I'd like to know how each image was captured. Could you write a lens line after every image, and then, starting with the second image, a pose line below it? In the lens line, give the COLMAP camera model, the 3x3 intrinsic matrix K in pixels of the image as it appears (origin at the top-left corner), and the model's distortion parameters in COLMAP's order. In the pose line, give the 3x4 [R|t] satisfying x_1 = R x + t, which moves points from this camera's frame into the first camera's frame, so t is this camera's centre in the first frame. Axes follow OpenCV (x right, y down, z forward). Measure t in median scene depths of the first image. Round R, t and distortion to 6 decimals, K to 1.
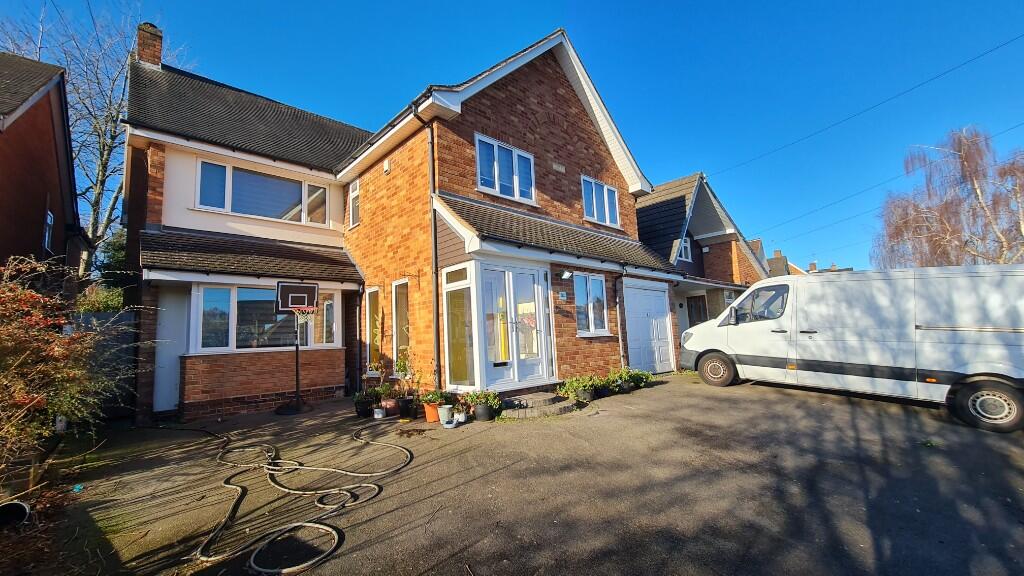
lens RADIAL K [[420.2, 0, 510.5], [0, 420.2, 288.1], [0, 0, 1]] dist [-0.001151, 0.000012]
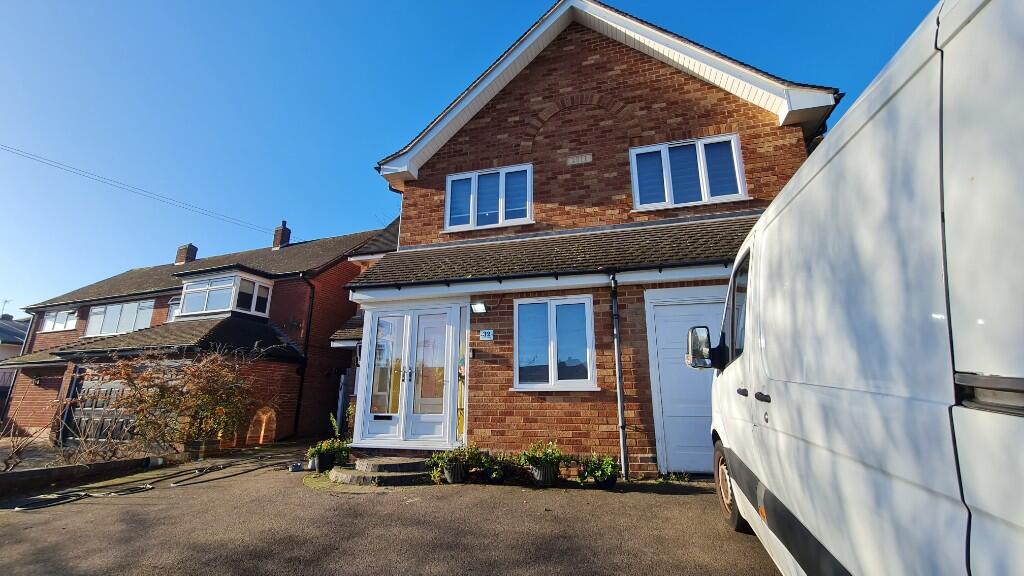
lens RADIAL K [[420.2, 0, 511.8], [0, 420.2, 290.1], [0, 0, 1]] dist [-0.001151, 0.000012]
pose [[0.512881, -0.173845, -0.840673, 0.708704], [0.080532, 0.984705, -0.154499, 0.052850], [0.854674, 0.011539, 0.519037, 0.567517]]
